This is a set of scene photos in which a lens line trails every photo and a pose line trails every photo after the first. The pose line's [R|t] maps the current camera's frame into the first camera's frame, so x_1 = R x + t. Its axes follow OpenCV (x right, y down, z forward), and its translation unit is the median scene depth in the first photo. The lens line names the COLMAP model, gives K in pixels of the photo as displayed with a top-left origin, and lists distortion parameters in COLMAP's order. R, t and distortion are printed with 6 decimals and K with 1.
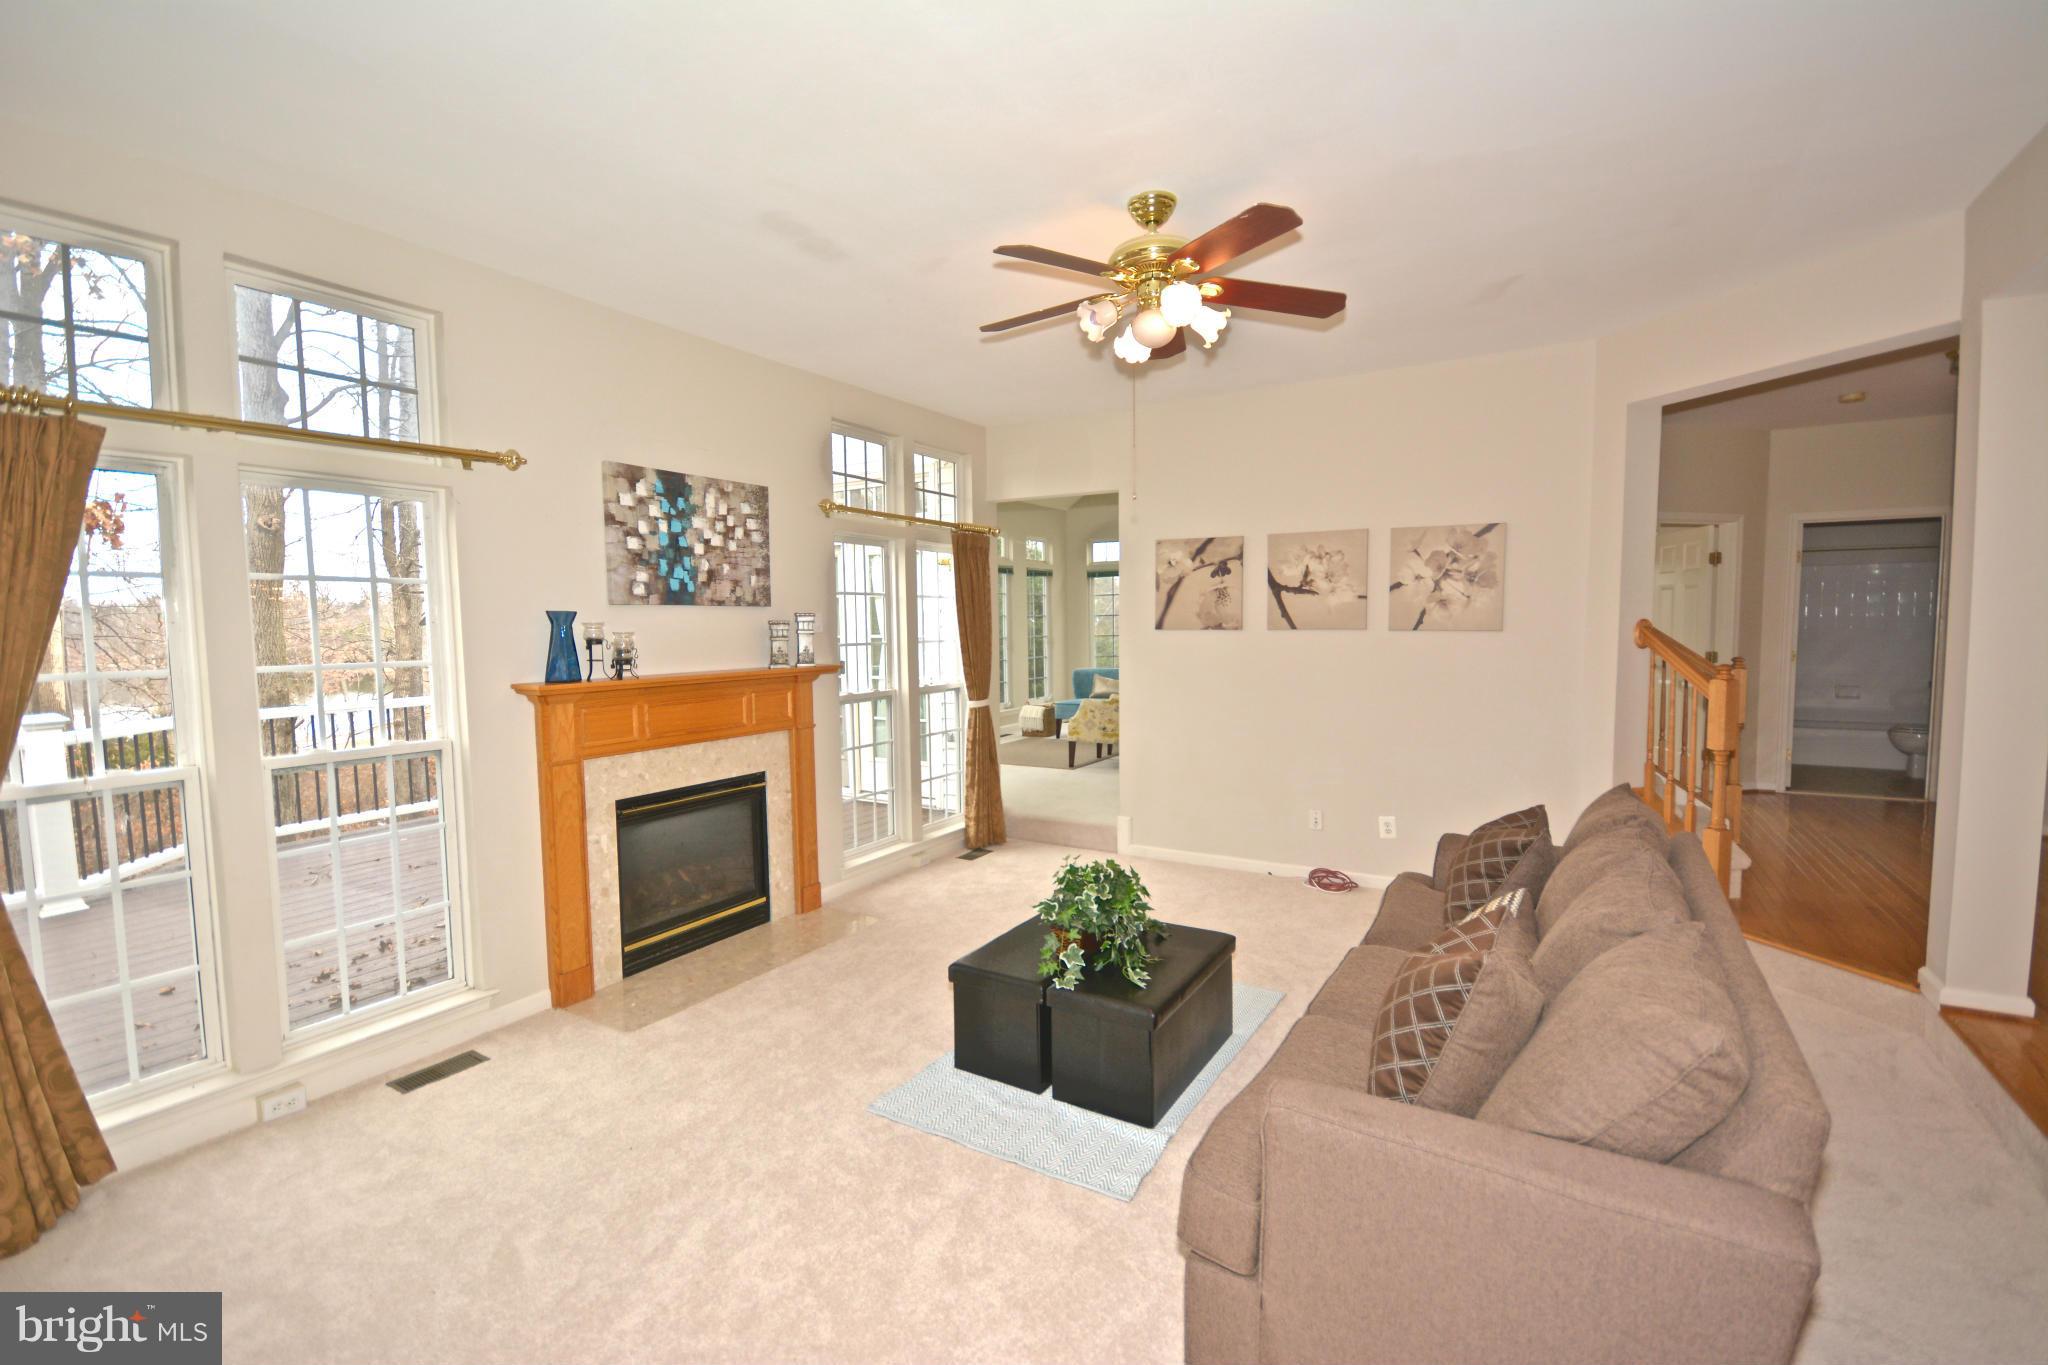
lens RADIAL K [[896.8, 0, 998.4], [0, 896.8, 689.3], [0, 0, 1]] dist [-0.024333, 0.000107]
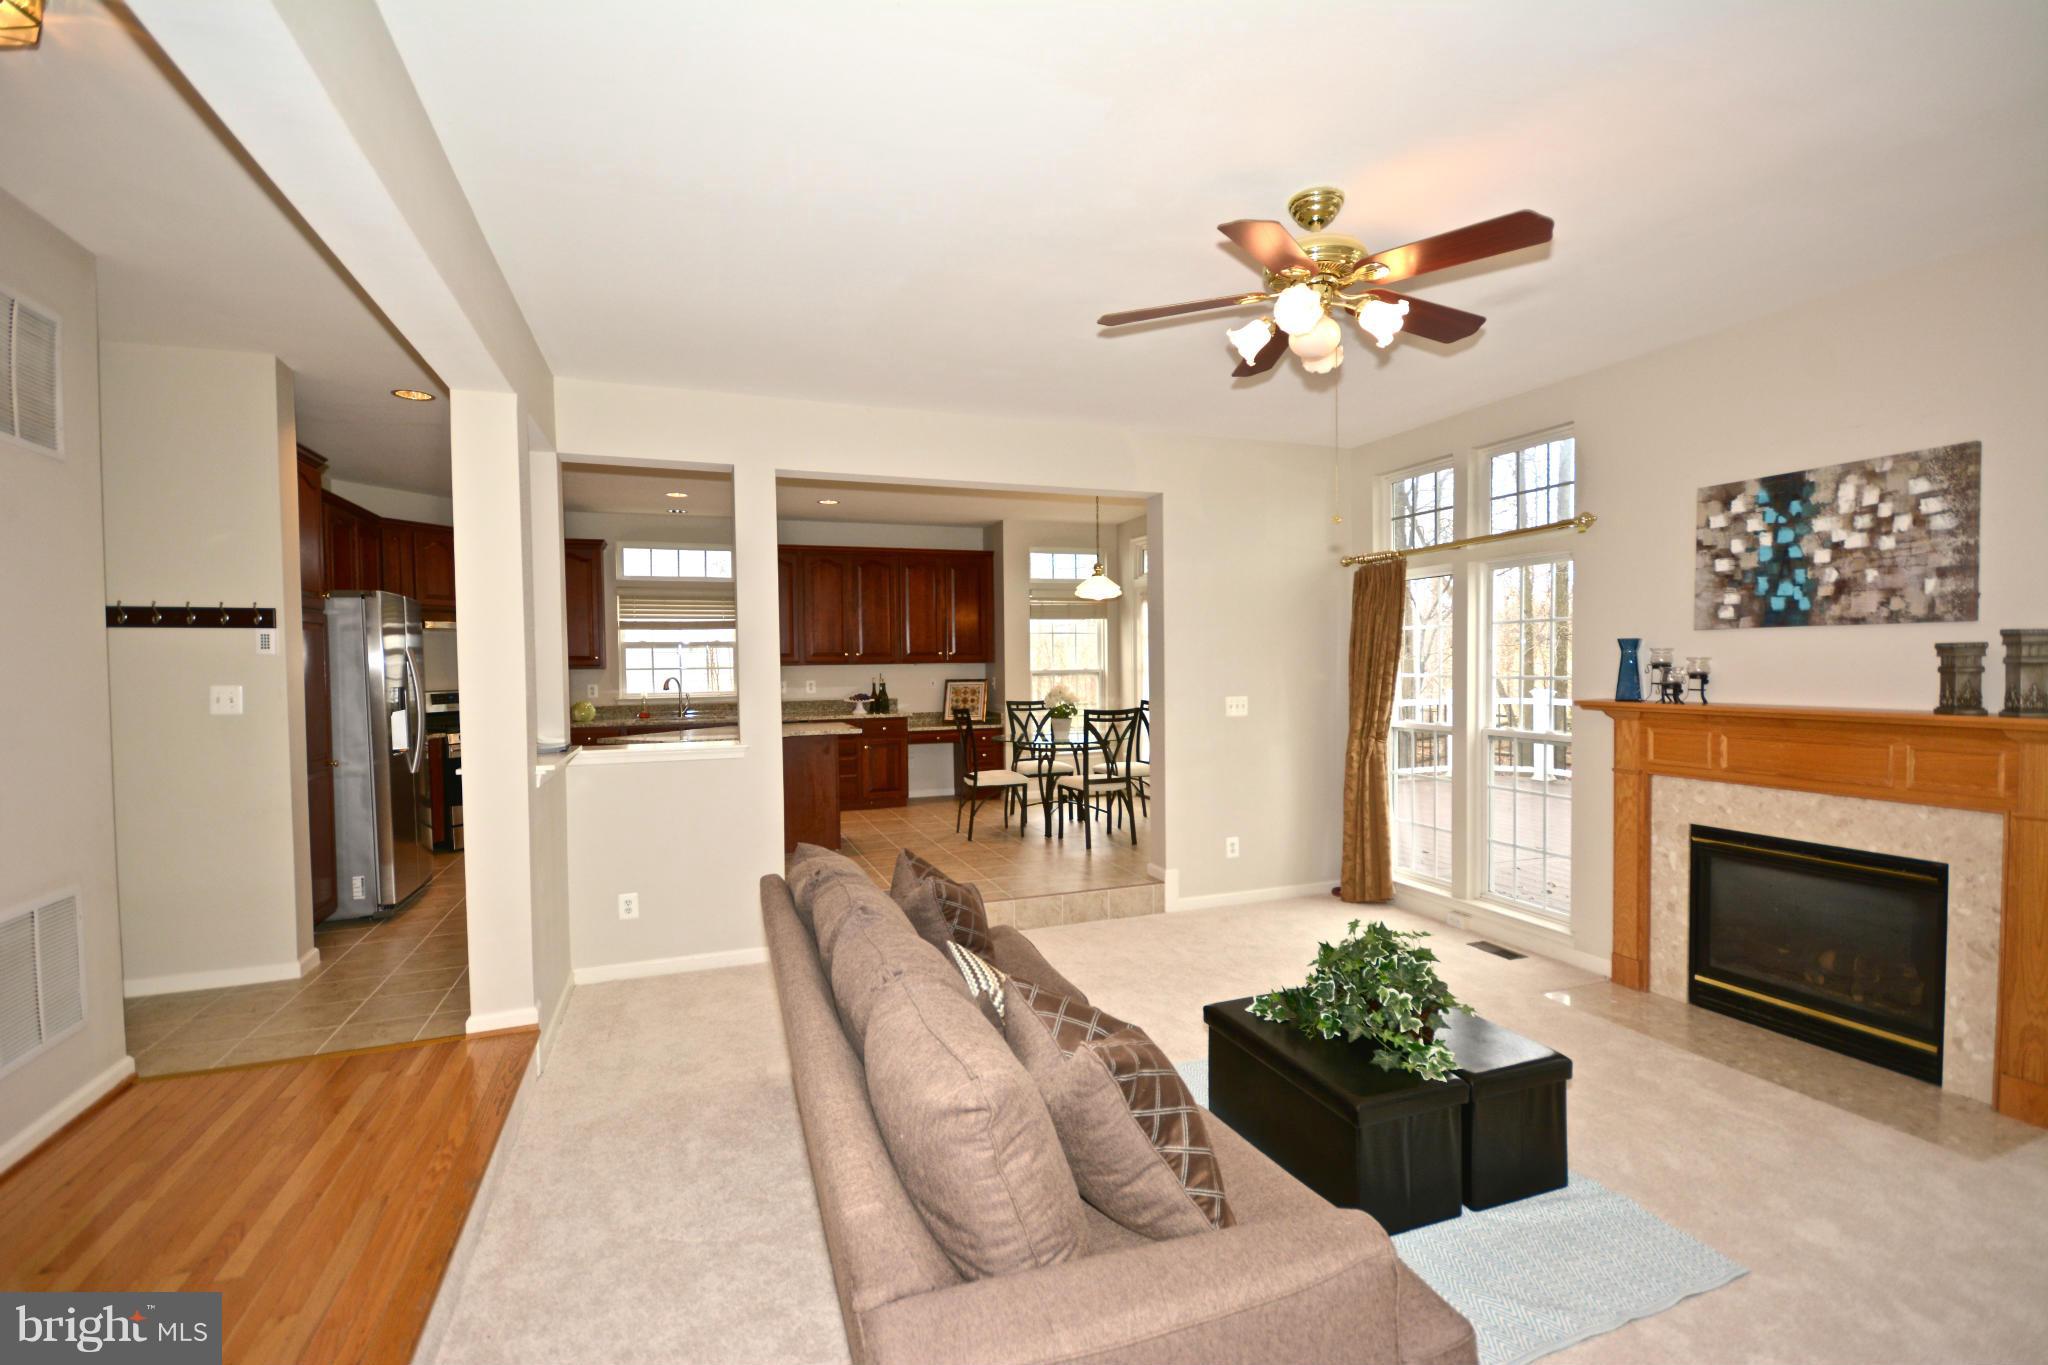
lens RADIAL K [[910.8, 0, 1015.5], [0, 910.8, 686.9], [0, 0, 1]] dist [0.021201, -0.019466]
pose [[-0.619822, 0.041676, -0.783635, 0.788426], [-0.039058, 0.995713, 0.083847, -0.080349], [0.783770, 0.082578, -0.615537, 0.954499]]
